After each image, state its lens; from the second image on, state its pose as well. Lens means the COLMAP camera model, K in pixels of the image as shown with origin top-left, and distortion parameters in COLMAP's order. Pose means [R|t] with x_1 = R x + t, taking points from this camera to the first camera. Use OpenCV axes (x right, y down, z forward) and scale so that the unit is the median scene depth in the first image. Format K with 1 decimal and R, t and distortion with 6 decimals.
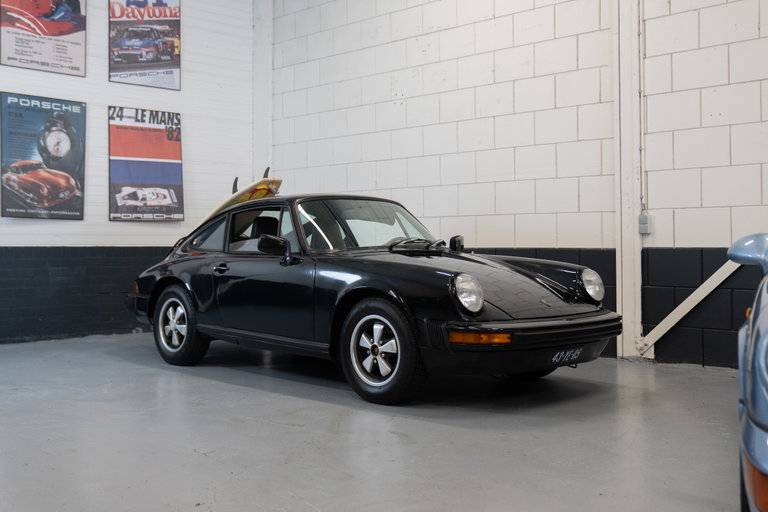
lens RADIAL K [[773.4, 0, 384.0], [0, 773.4, 256.0], [0, 0, 1]] dist [-0.045369, 0.247567]
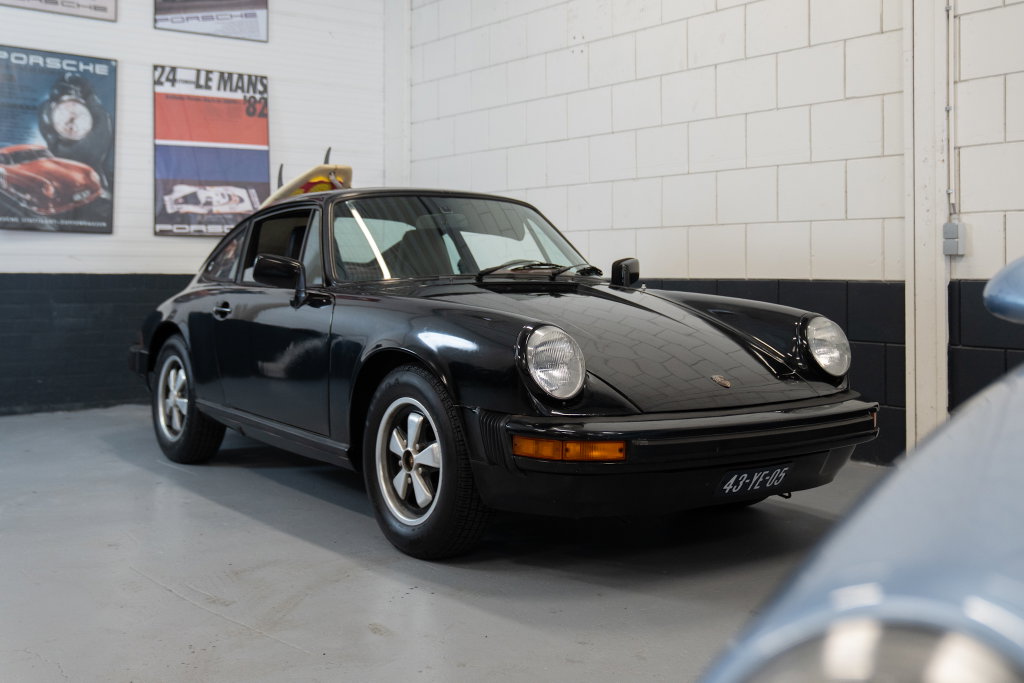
lens RADIAL K [[1037.9, 0, 548.9], [0, 1037.9, 286.6], [0, 0, 1]] dist [-0.053111, 0.255429]
pose [[0.992567, 0.006702, -0.121513, 0.130950], [-0.006919, 0.999975, -0.001364, -0.002620], [0.121501, 0.002194, 0.992589, 0.194890]]
